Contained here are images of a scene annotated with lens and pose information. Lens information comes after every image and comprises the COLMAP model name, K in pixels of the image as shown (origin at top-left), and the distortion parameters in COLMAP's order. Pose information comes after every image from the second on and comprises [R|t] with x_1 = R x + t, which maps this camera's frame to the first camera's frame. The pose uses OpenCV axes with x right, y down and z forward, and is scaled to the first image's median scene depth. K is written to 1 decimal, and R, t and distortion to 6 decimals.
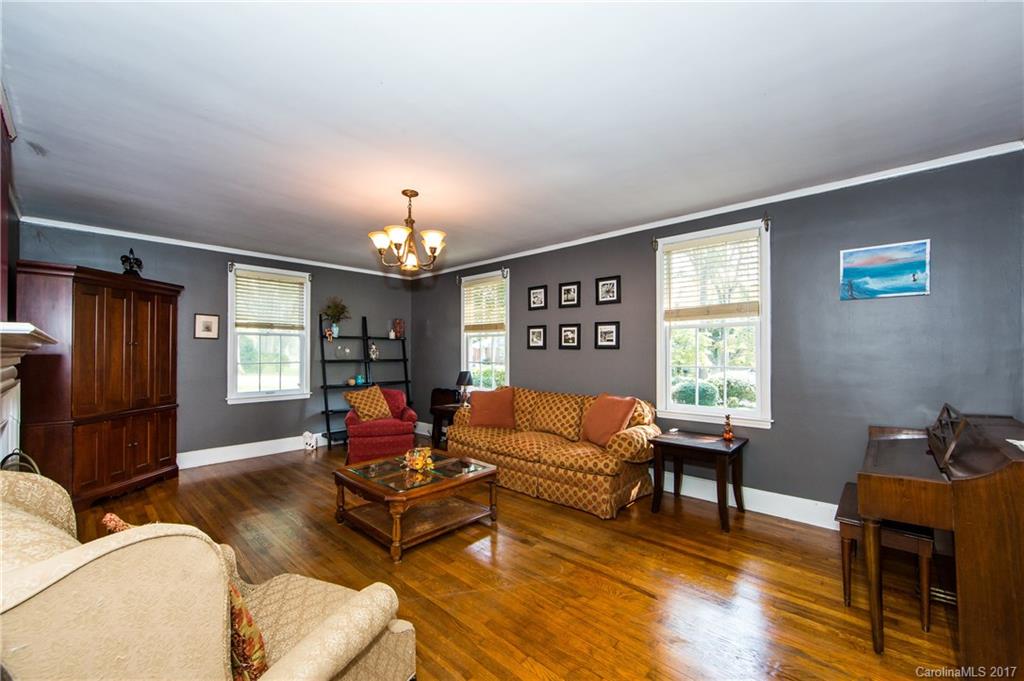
lens RADIAL K [[403.5, 0, 518.7], [0, 403.5, 348.5], [0, 0, 1]] dist [-0.003331, -0.000300]
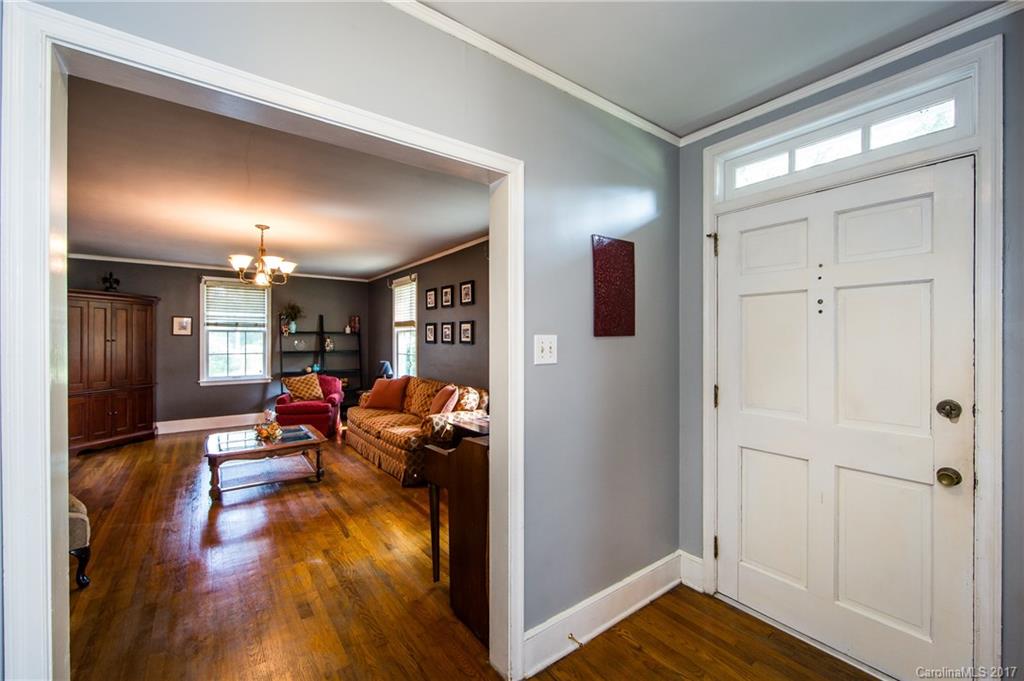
lens RADIAL K [[403.5, 0, 514.3], [0, 403.5, 339.1], [0, 0, 1]] dist [-0.003331, -0.000300]
pose [[0.984800, 0.000209, -0.173694, 0.507929], [0.000717, 0.999986, 0.005269, -0.017992], [0.173693, -0.005313, 0.984786, -0.096255]]
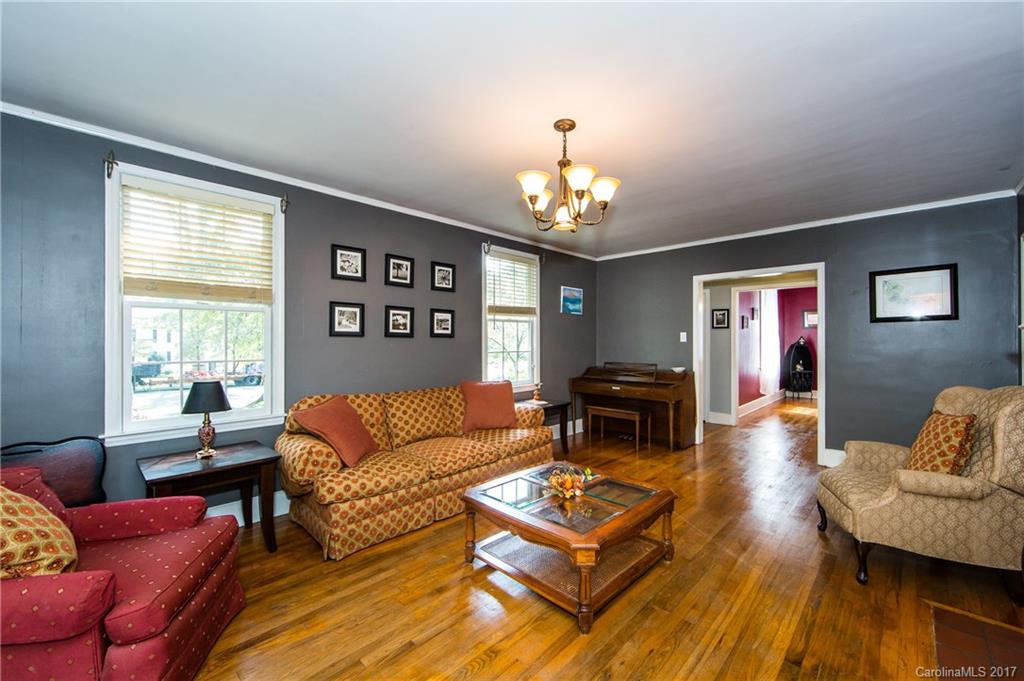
lens RADIAL K [[403.5, 0, 516.7], [0, 403.5, 340.0], [0, 0, 1]] dist [-0.003331, -0.000300]
pose [[0.032307, 0.001005, 0.999477, -0.680528], [-0.009235, 0.999957, -0.000707, 0.005926], [-0.999435, -0.009207, 0.032315, 0.726263]]
